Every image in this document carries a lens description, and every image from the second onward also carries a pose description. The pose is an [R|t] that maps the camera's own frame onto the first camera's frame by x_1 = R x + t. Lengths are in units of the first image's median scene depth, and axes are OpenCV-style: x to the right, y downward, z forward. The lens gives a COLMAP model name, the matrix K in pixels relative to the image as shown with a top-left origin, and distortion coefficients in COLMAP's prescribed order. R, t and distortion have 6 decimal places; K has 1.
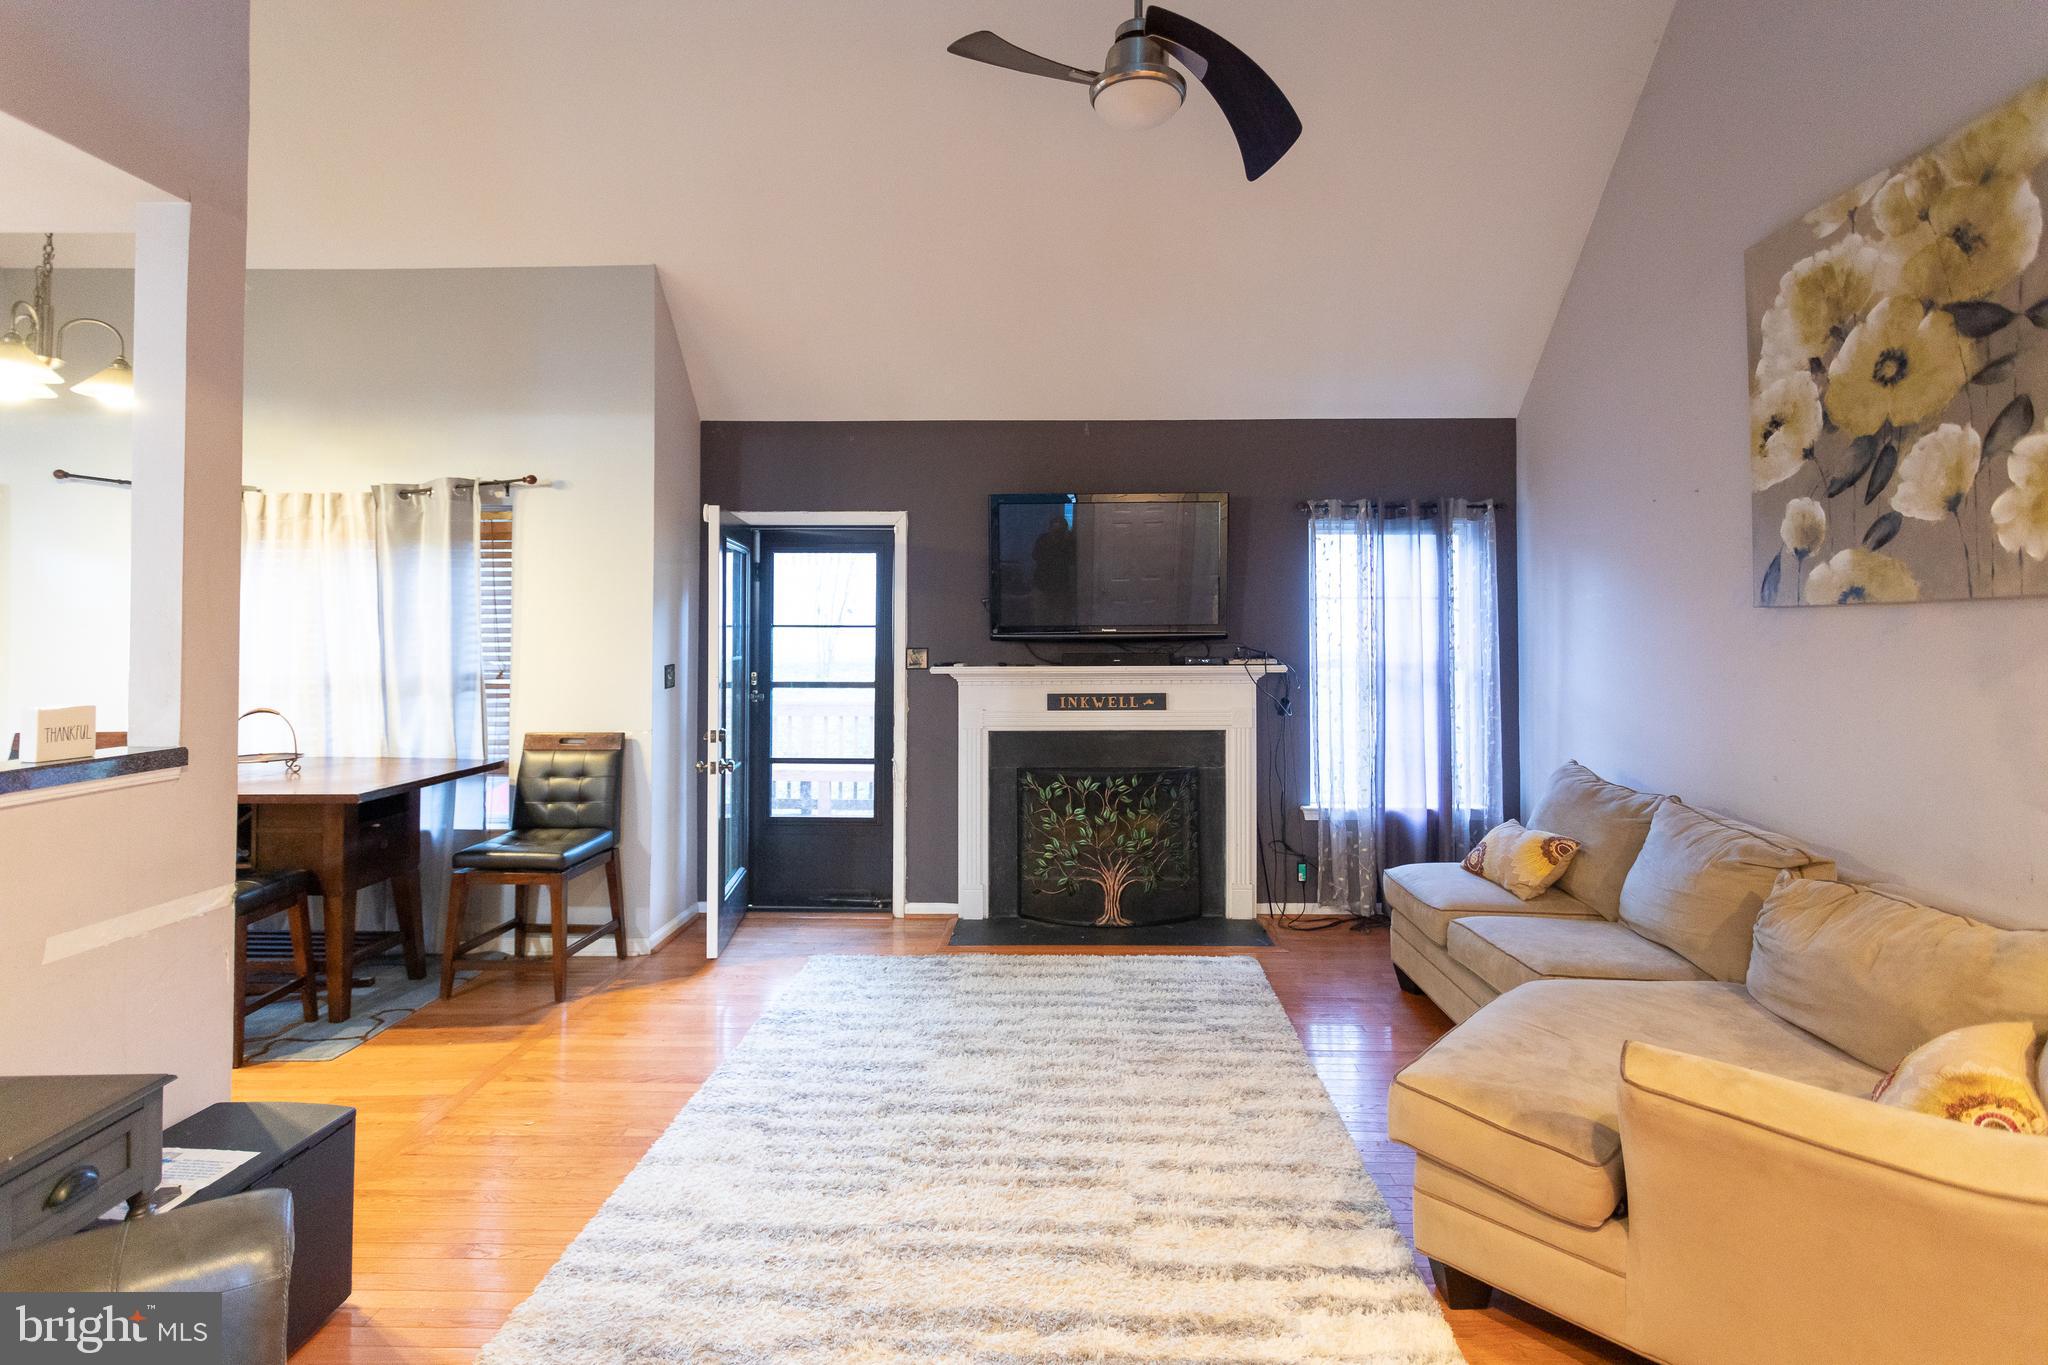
lens RADIAL K [[1032.8, 0, 1014.7], [0, 1032.8, 609.2], [0, 0, 1]] dist [-0.001016, 0.000788]
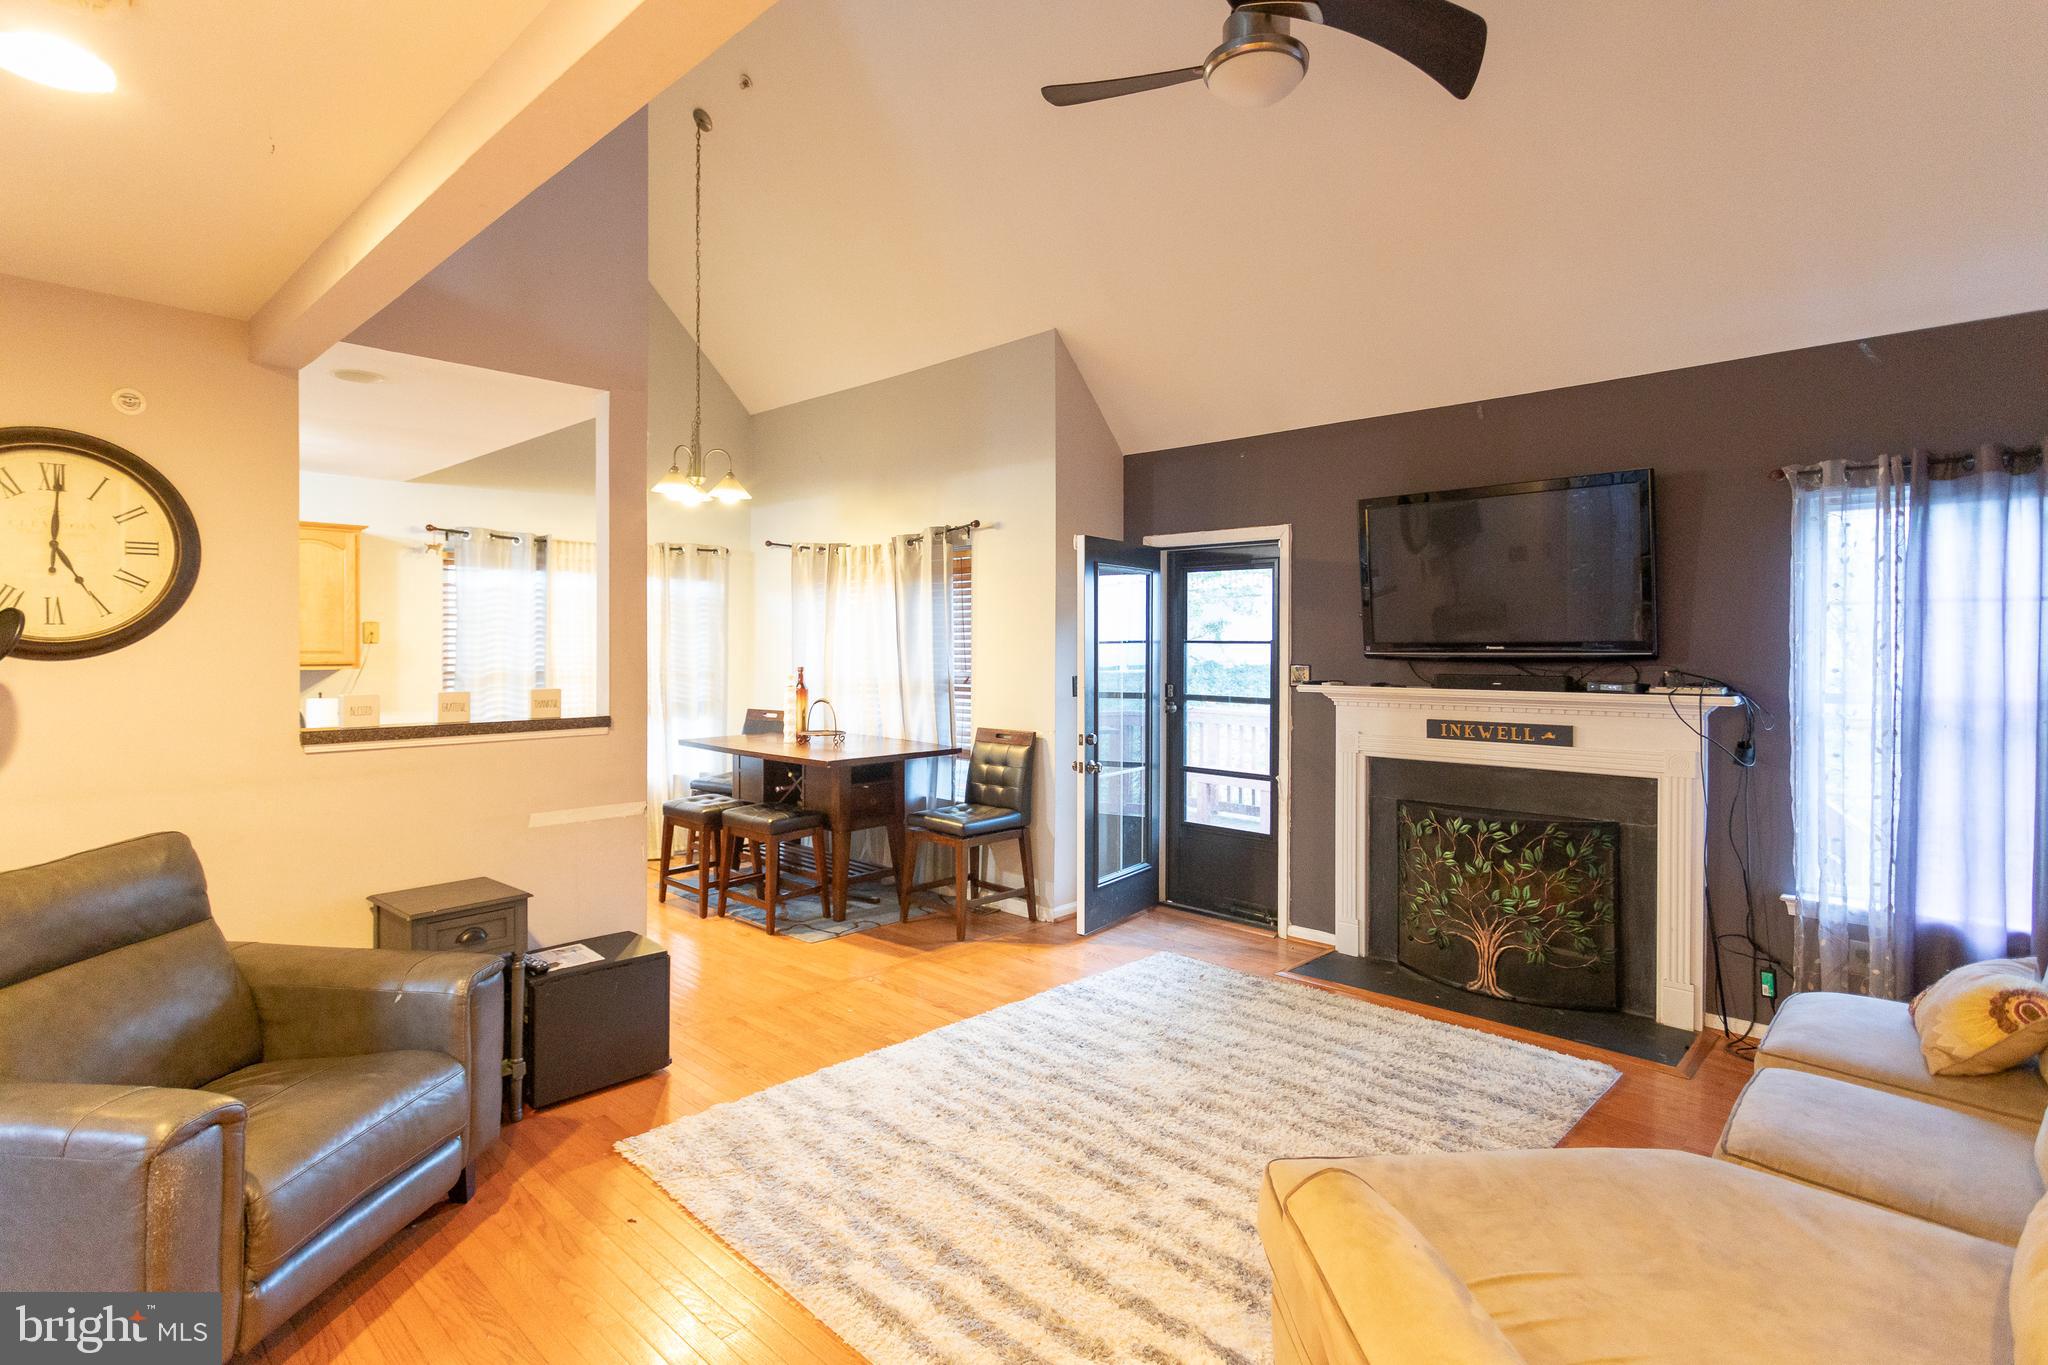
lens RADIAL K [[1019.0, 0, 939.5], [0, 1019.0, 642.4], [0, 0, 1]] dist [0.000221, 0.001419]
pose [[0.715880, 0.001640, -0.698222, 0.433965], [0.012870, 0.999796, 0.015544, -0.003401], [0.698105, -0.020114, 0.715713, 0.106792]]
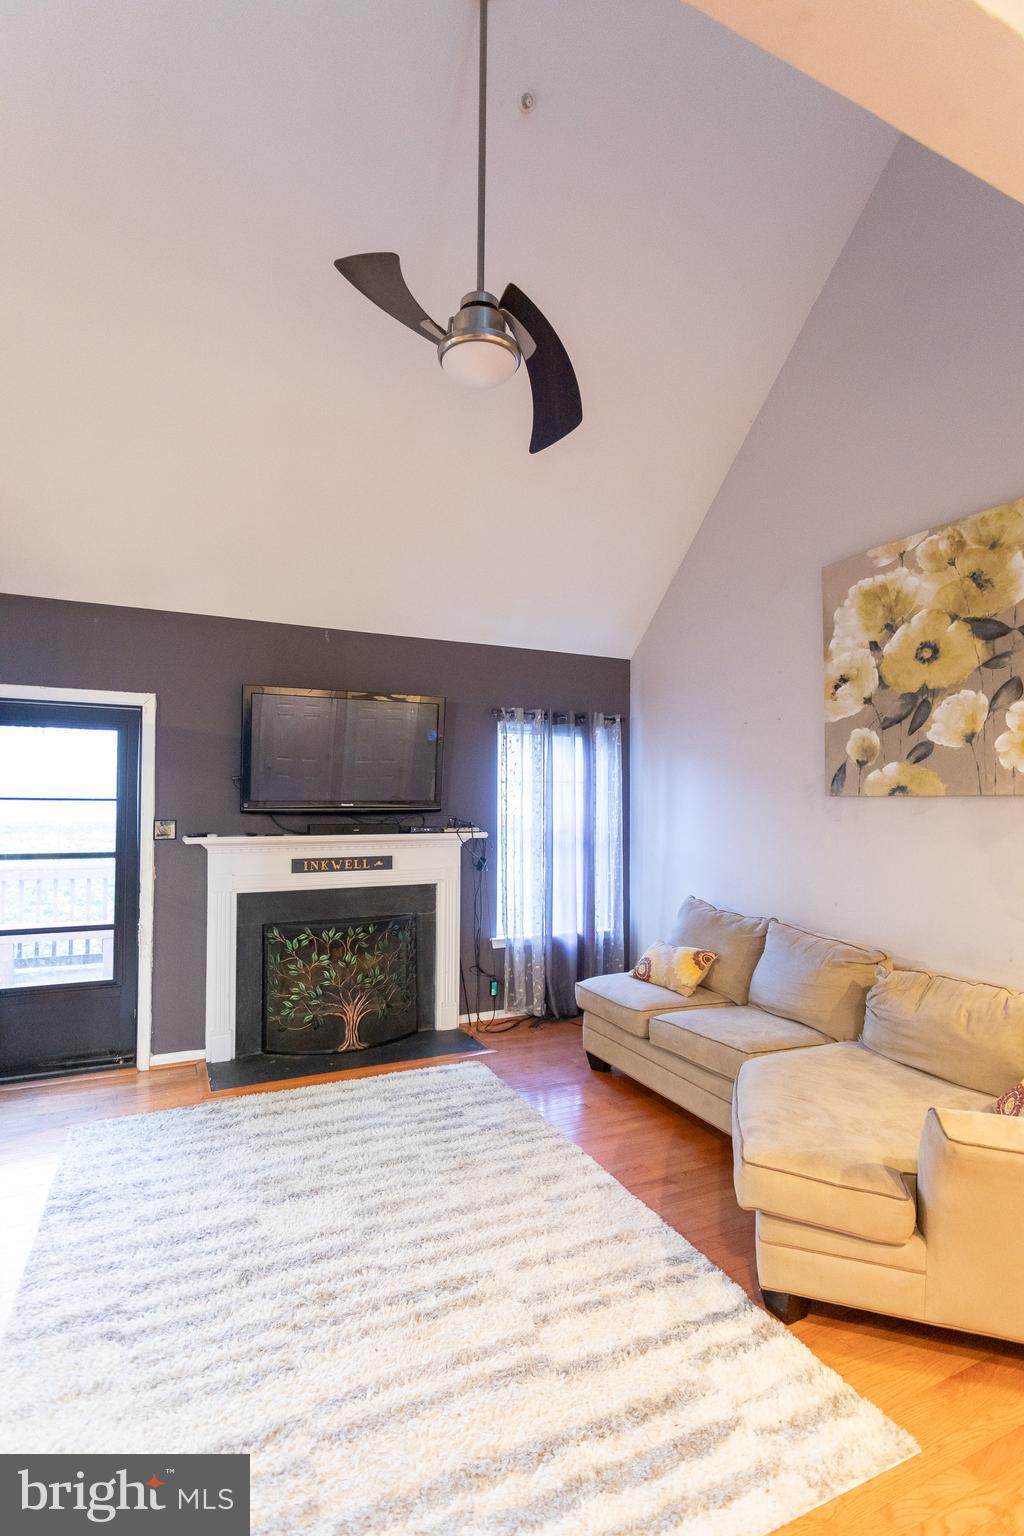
lens RADIAL K [[753.8, 0, 508.1], [0, 753.8, 786.3], [0, 0, 1]] dist [-0.000143, 0.001776]
pose [[0.881279, 0.013733, 0.472397, -0.198926], [-0.017651, 0.999837, 0.003862, -0.009817], [-0.472267, -0.011742, 0.881377, 0.171396]]
